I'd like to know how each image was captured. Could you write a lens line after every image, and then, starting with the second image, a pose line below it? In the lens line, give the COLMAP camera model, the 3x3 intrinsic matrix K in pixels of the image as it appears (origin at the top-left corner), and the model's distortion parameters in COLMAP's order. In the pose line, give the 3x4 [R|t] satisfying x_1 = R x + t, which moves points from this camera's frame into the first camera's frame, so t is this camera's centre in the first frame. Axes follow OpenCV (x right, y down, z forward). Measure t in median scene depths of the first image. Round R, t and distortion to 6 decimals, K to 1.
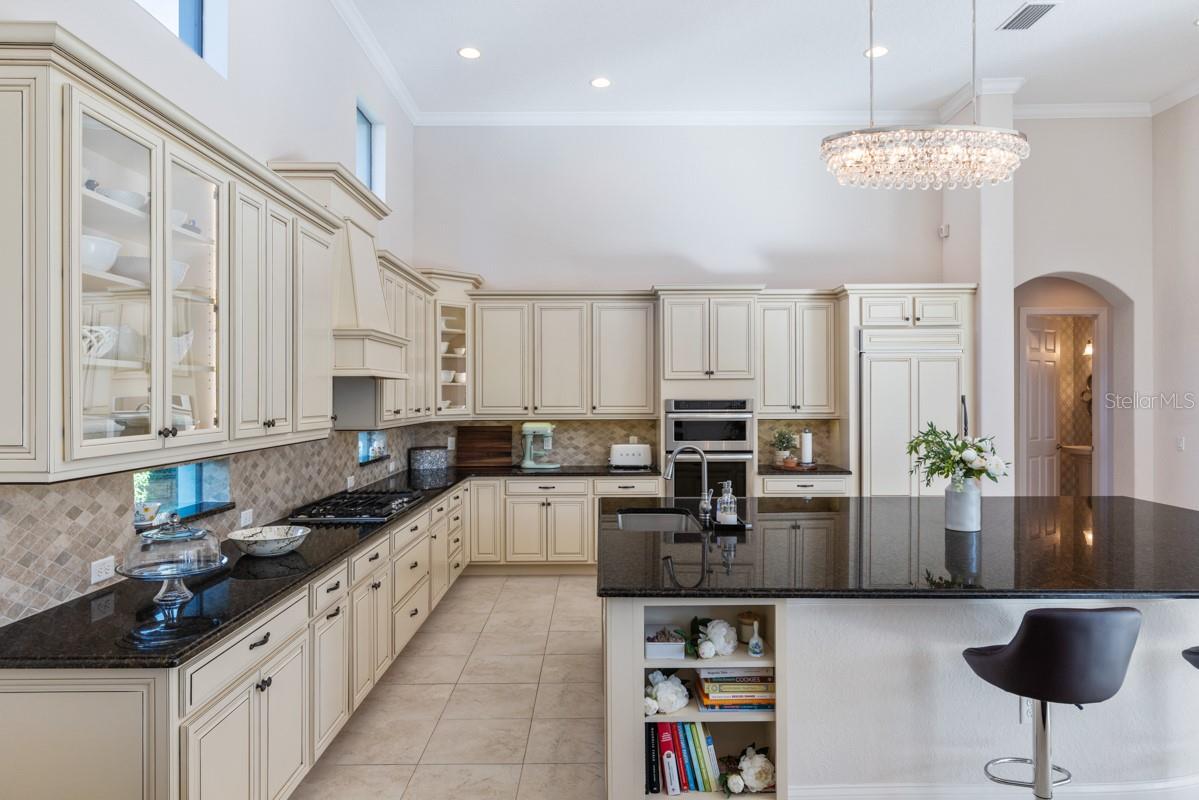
lens RADIAL K [[756.2, 0, 601.7], [0, 756.2, 397.5], [0, 0, 1]] dist [0.006742, -0.002077]
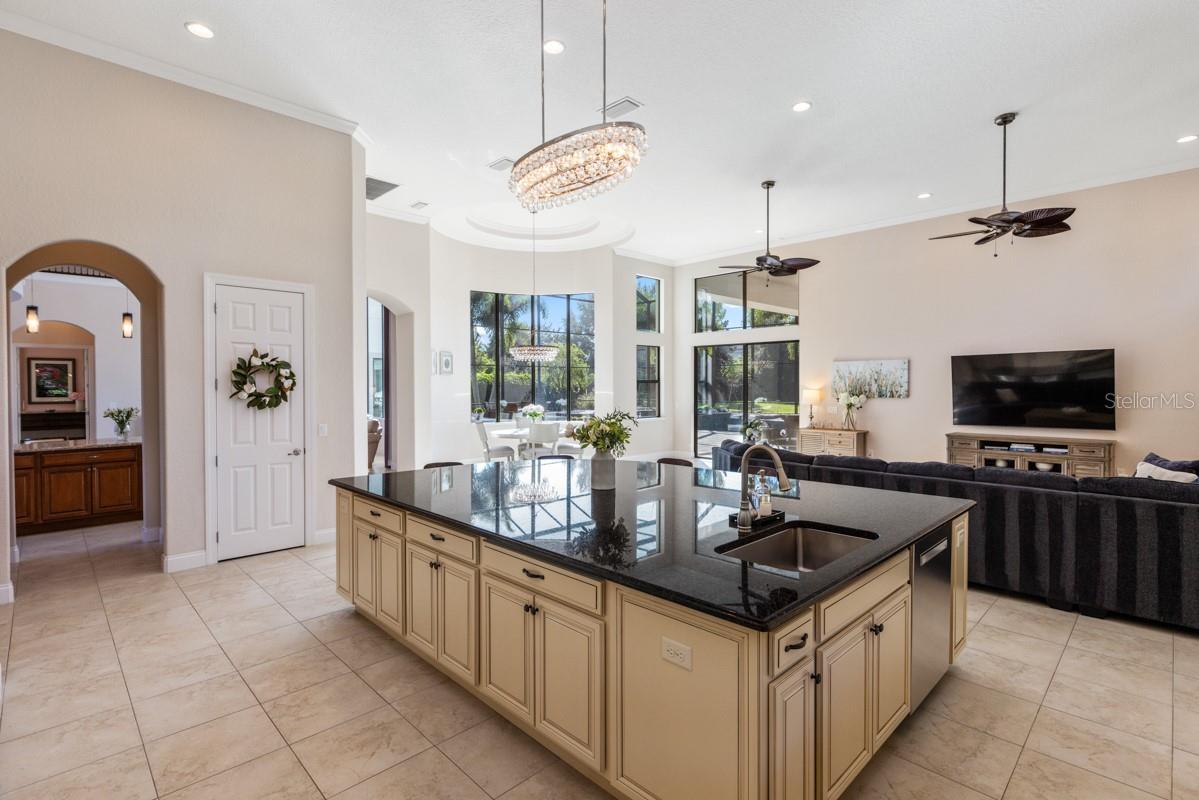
lens RADIAL K [[567.2, 0, 598.4], [0, 567.2, 390.4], [0, 0, 1]] dist [0.000528, -0.001679]
pose [[-0.694884, -0.002420, 0.719118, -0.125067], [0.007288, 0.999919, 0.010408, -0.001613], [-0.719085, 0.012473, -0.694810, 0.956032]]
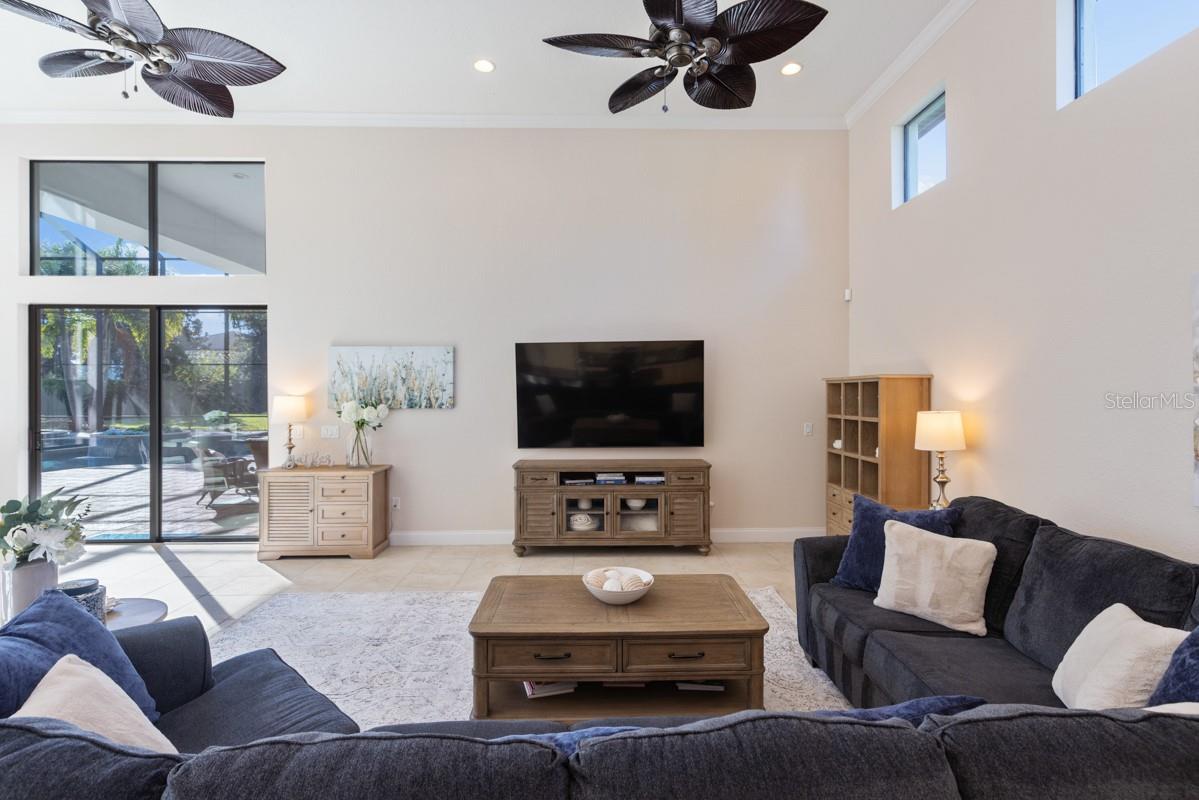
lens RADIAL K [[567.2, 0, 599.8], [0, 567.2, 394.9], [0, 0, 1]] dist [0.000528, -0.001679]
pose [[-0.999879, 0.005722, -0.014449, 0.134867], [0.005627, 0.999962, 0.006586, 0.011309], [0.014486, 0.006504, -0.999874, 0.316451]]
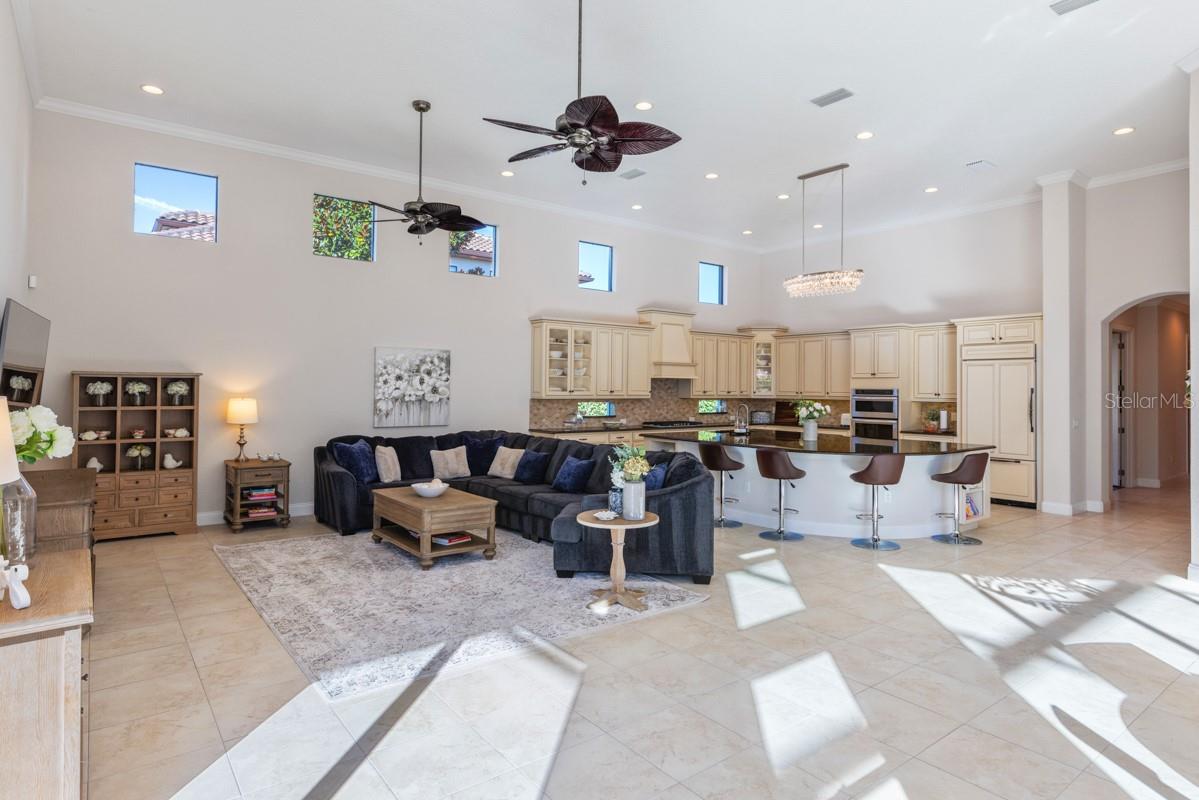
lens RADIAL K [[659.8, 0, 597.2], [0, 659.8, 378.0], [0, 0, 1]] dist [0.004912, -0.003575]
pose [[0.604240, -0.003870, -0.796793, 0.991508], [-0.013361, 0.999798, -0.014988, 0.008666], [0.796690, 0.019702, 0.604066, -0.467150]]
